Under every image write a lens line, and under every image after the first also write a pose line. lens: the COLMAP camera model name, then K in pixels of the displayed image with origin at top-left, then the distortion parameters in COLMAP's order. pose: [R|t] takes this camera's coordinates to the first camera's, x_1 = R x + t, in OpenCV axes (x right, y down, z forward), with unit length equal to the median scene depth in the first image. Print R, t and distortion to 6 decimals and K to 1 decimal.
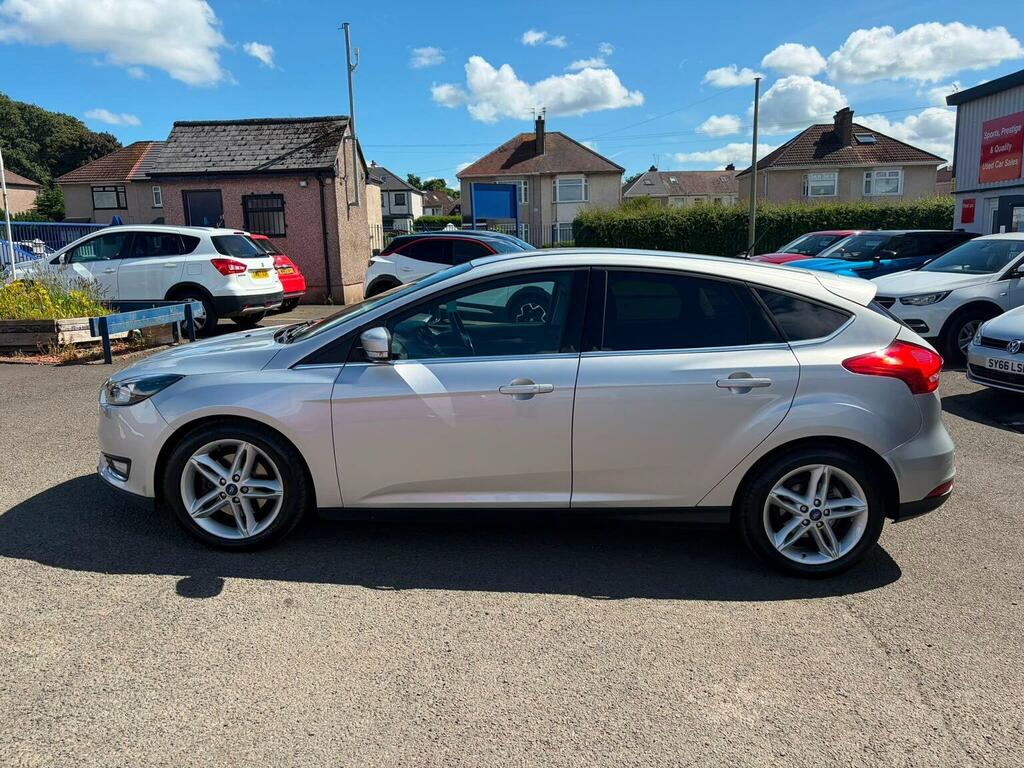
lens RADIAL K [[845.4, 0, 512.0], [0, 845.4, 384.0], [0, 0, 1]] dist [0.049045, -0.010111]
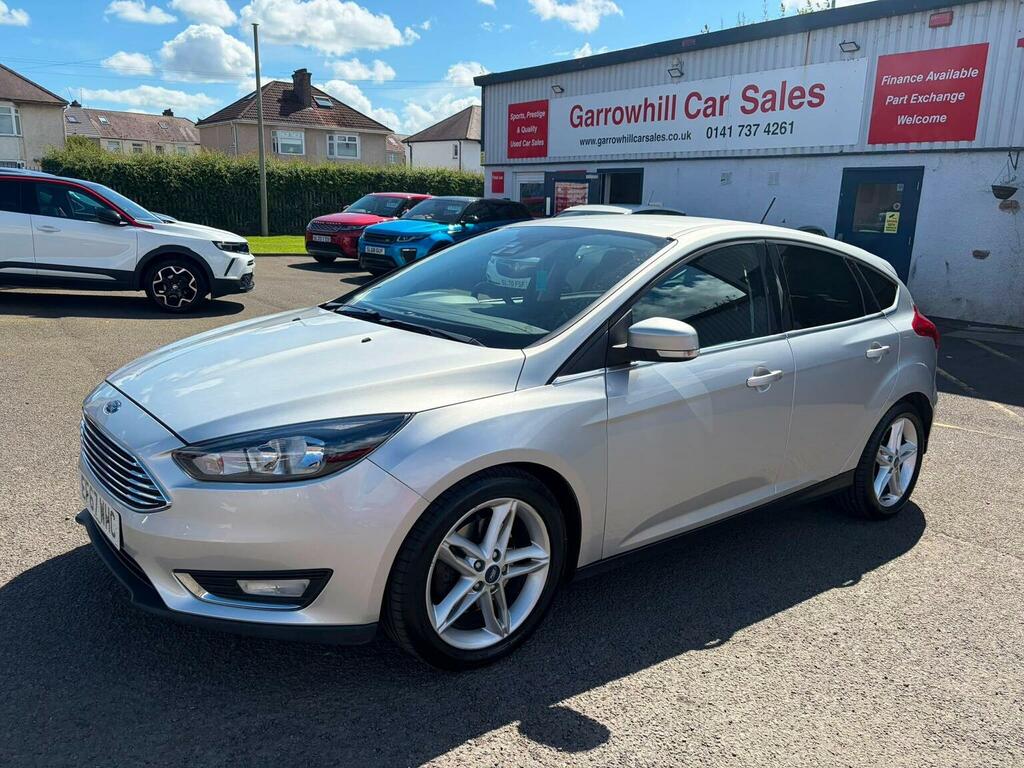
lens RADIAL K [[818.3, 0, 512.0], [0, 818.3, 384.0], [0, 0, 1]] dist [0.069746, -0.074711]
pose [[0.742616, -0.109812, 0.660654, -0.116738], [0.071308, 0.993823, 0.085035, -0.012473], [-0.665911, -0.016038, 0.745859, 0.082045]]
